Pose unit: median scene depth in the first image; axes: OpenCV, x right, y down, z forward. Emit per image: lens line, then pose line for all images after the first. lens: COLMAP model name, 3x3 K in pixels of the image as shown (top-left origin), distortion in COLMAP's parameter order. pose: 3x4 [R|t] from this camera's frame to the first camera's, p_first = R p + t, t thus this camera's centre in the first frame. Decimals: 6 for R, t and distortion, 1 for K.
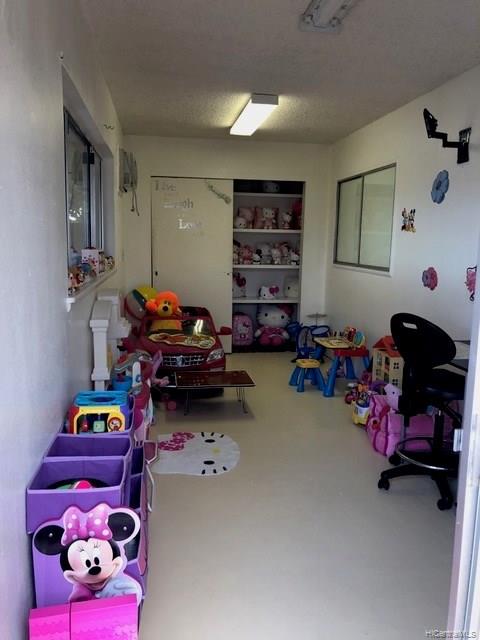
lens RADIAL K [[527.2, 0, 239.9], [0, 527.2, 322.7], [0, 0, 1]] dist [0.011543, -0.005716]
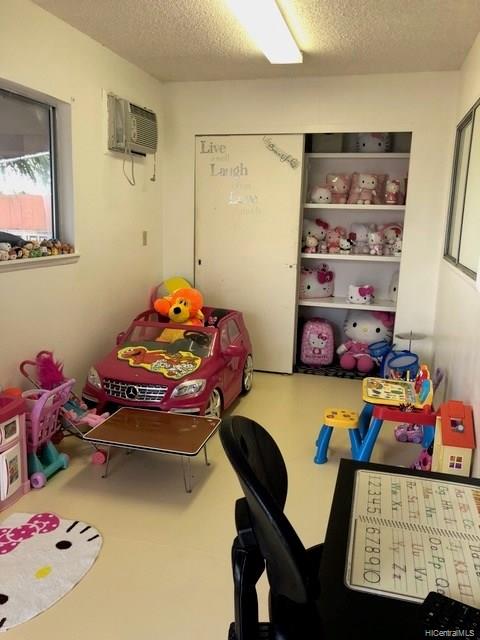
lens RADIAL K [[527.2, 0, 239.5], [0, 527.2, 314.8], [0, 0, 1]] dist [0.011543, -0.005716]
pose [[0.911900, 0.080609, -0.402418, 0.197755], [-0.071362, 0.996728, 0.037945, -0.045349], [0.404160, -0.005885, 0.914669, 0.287067]]
